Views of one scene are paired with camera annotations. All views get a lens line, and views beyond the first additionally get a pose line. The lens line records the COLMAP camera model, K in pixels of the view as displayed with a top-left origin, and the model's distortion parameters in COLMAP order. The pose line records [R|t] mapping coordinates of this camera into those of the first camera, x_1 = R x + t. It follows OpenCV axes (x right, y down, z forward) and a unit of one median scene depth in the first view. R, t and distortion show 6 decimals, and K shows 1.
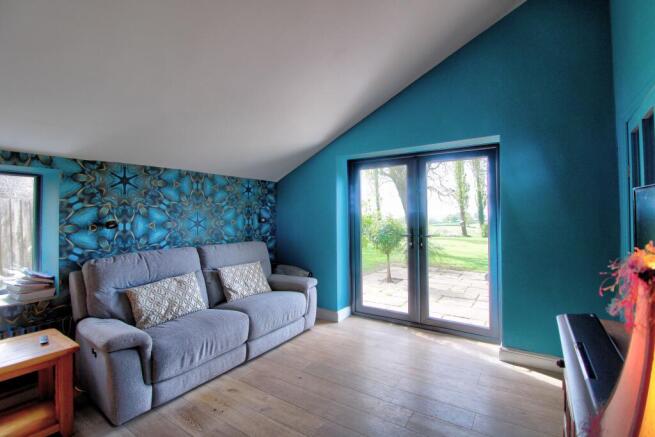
lens RADIAL K [[303.2, 0, 327.7], [0, 303.2, 211.3], [0, 0, 1]] dist [-0.007768, -0.007831]
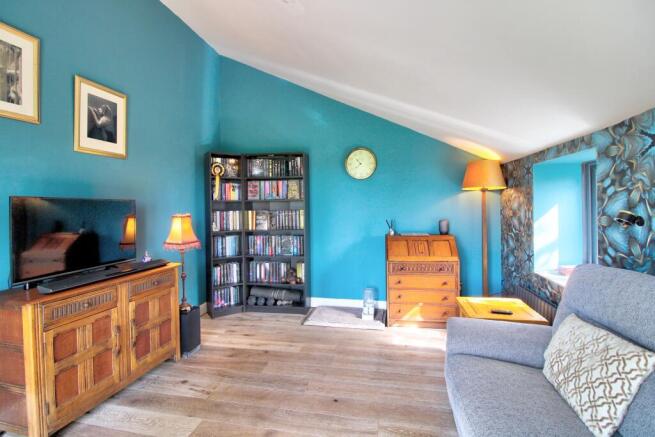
lens RADIAL K [[303.2, 0, 330.6], [0, 303.2, 207.9], [0, 0, 1]] dist [-0.007768, -0.007831]
pose [[-0.926529, 0.021289, -0.375620, 0.059724], [0.023165, 0.999732, -0.000479, 0.007072], [0.375509, -0.009145, -0.926774, 1.093372]]
